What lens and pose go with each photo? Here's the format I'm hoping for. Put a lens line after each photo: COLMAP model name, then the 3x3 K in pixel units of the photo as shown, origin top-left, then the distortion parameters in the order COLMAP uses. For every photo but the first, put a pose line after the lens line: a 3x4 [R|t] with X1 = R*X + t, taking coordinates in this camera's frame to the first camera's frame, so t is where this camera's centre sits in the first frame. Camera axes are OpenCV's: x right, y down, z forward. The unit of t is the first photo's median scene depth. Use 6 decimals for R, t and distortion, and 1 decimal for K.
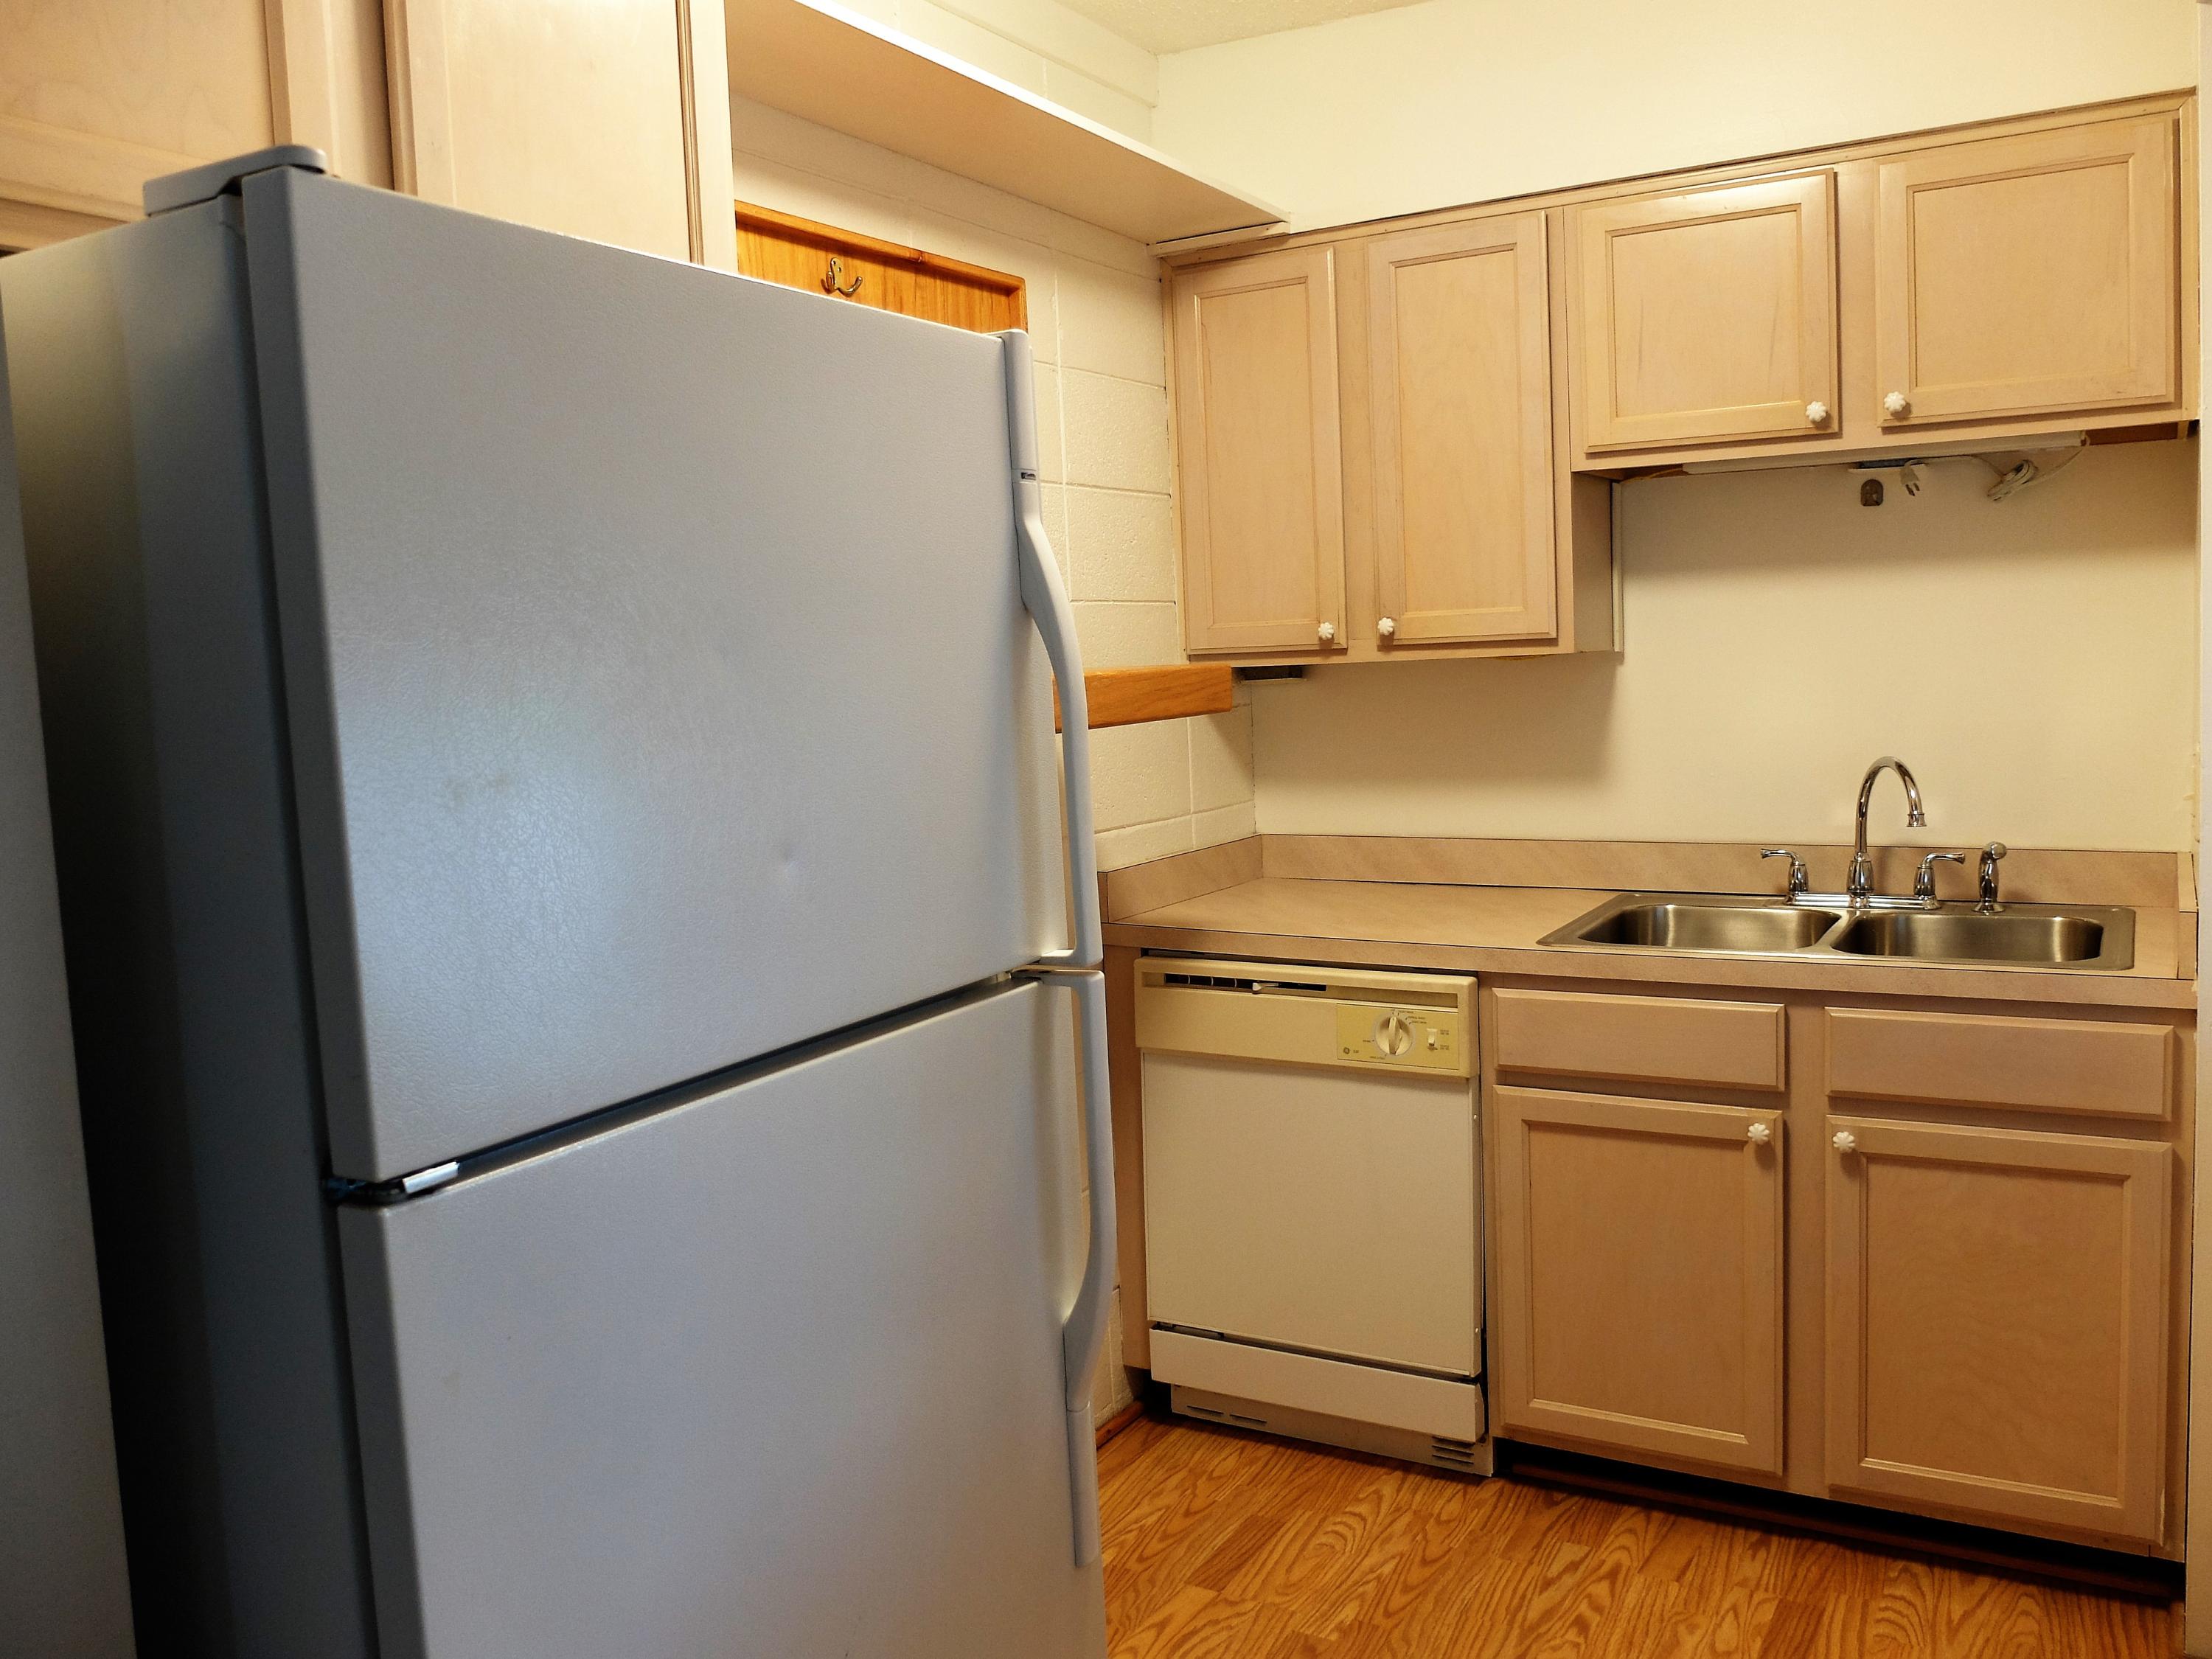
lens RADIAL K [[1748.3, 0, 1106.0], [0, 1748.3, 829.5], [0, 0, 1]] dist [-0.110269, 0.085345]
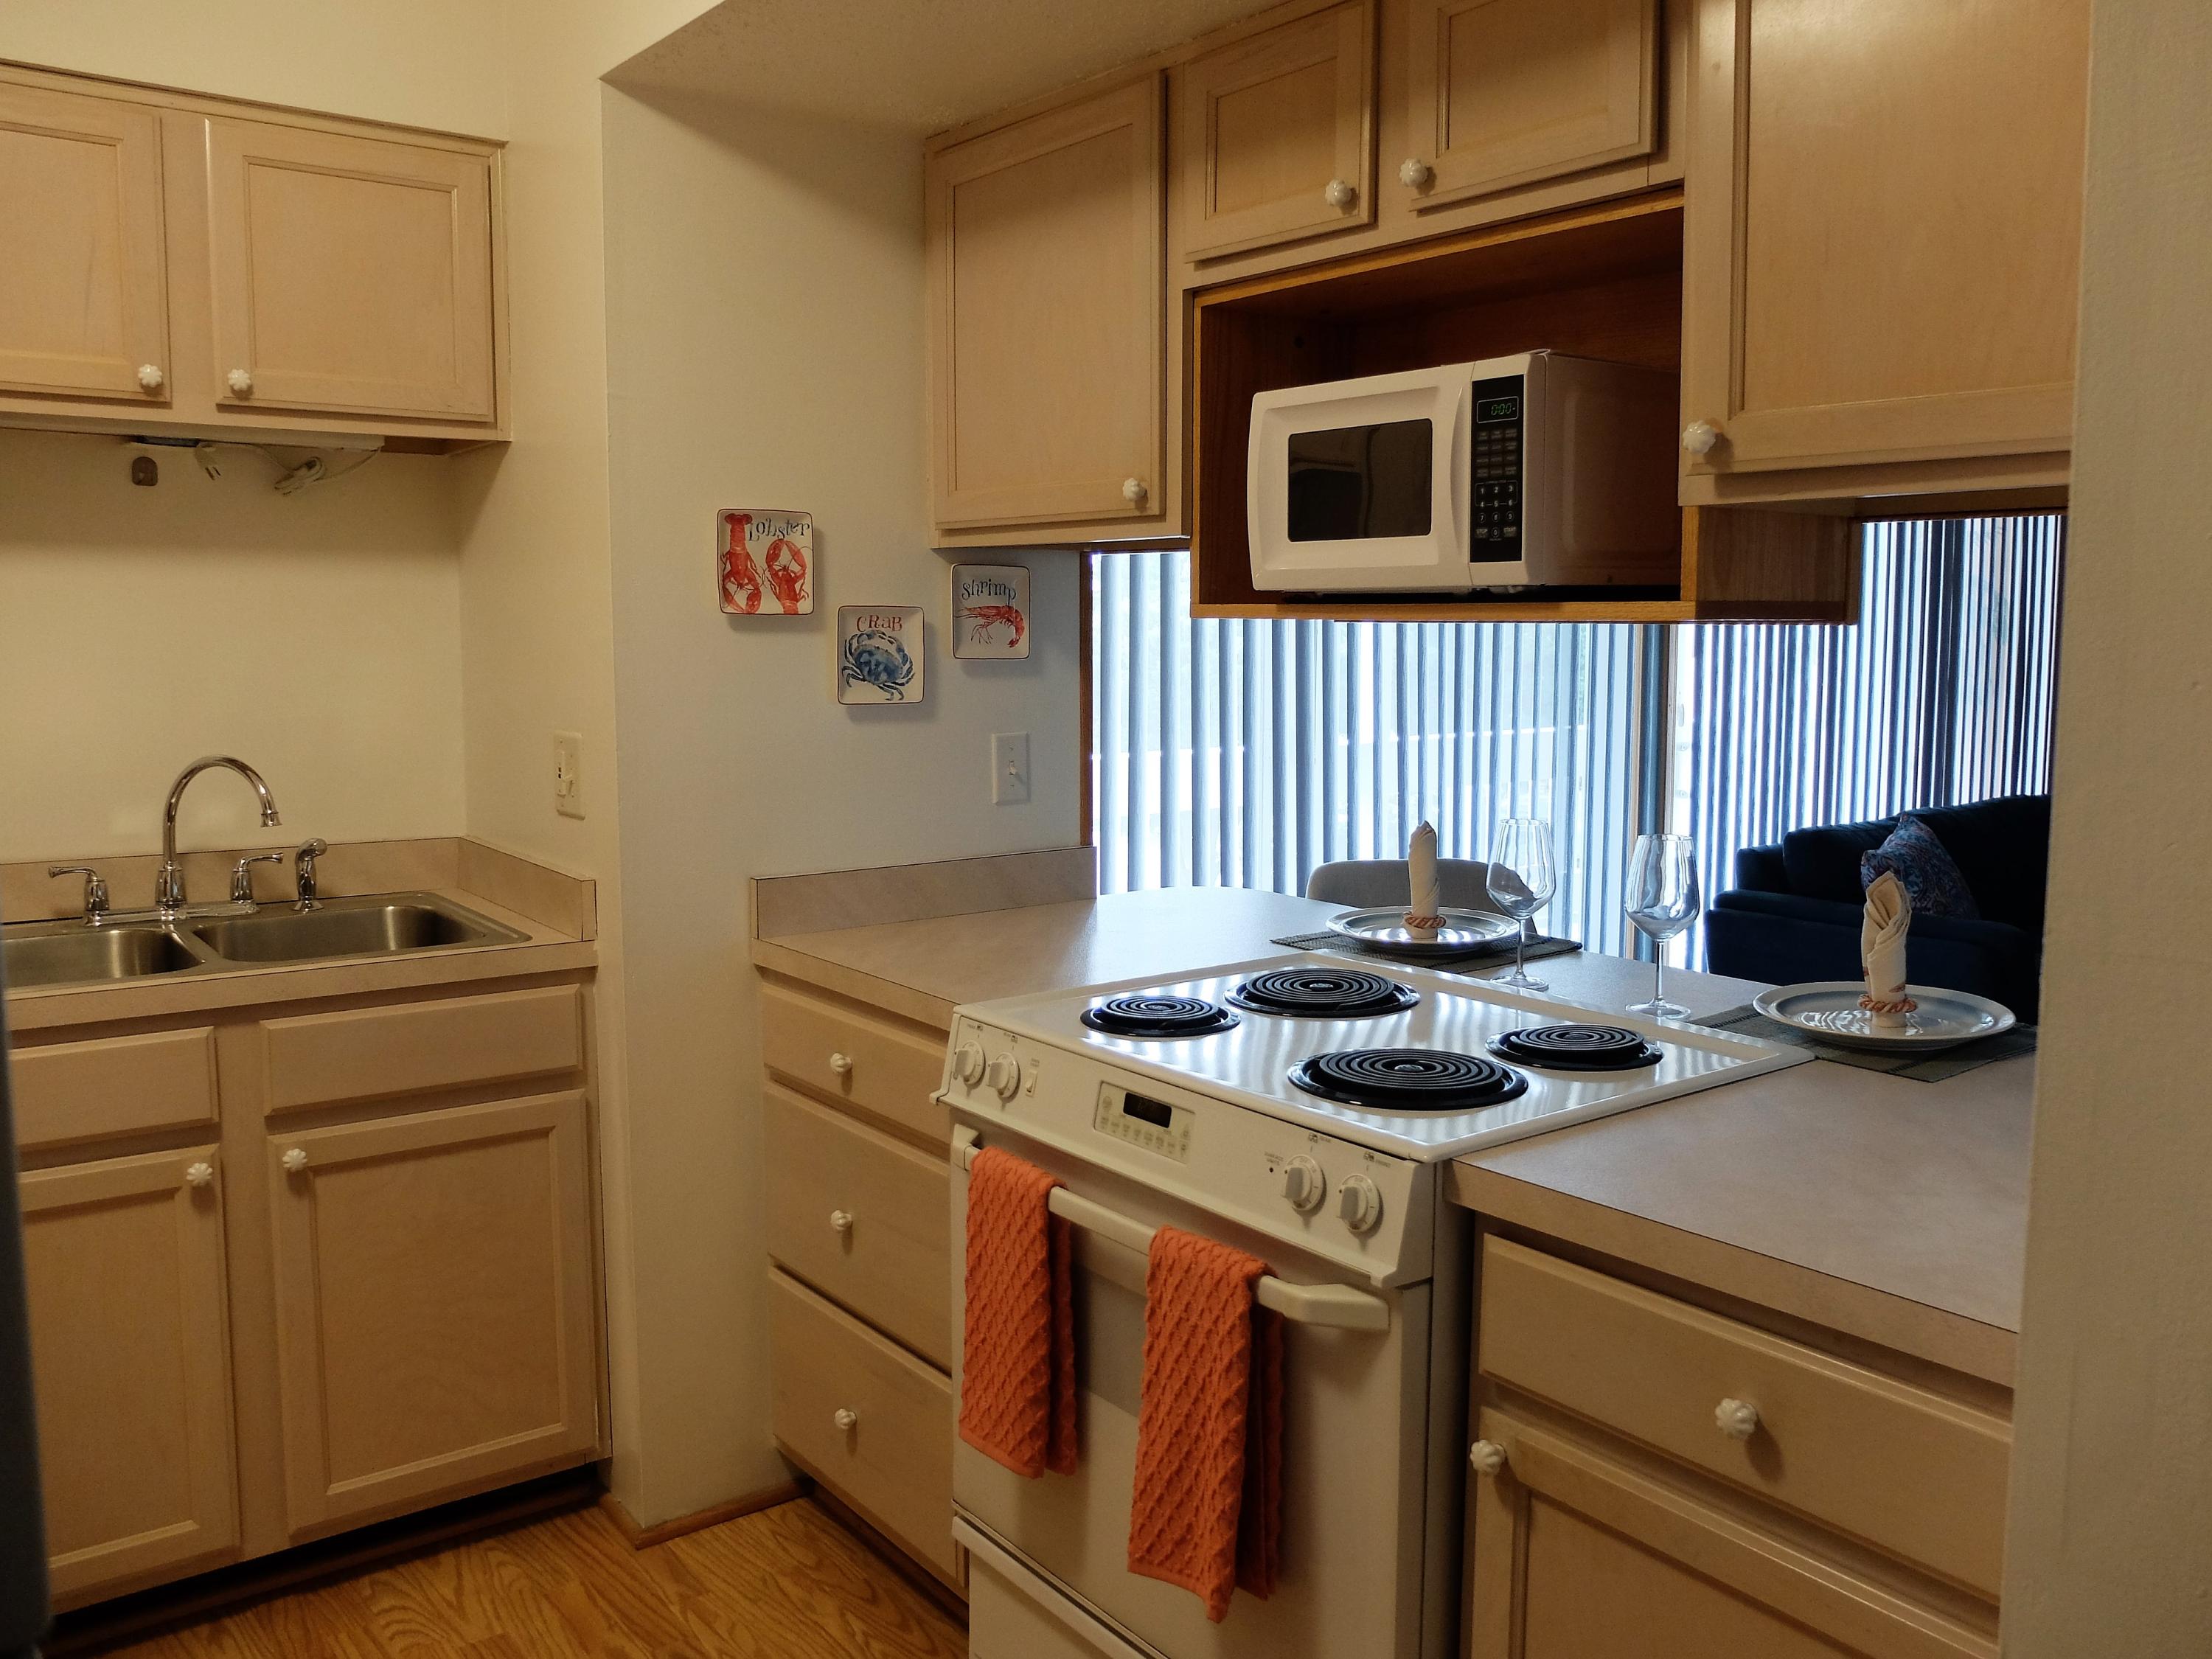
lens RADIAL K [[1768.6, 0, 1137.7], [0, 1768.6, 817.0], [0, 0, 1]] dist [-0.095727, 0.085251]
pose [[0.366609, -0.051932, 0.928925, -0.267023], [0.069626, 0.997173, 0.028269, -0.000564], [-0.927766, 0.054313, 0.369188, 0.200362]]
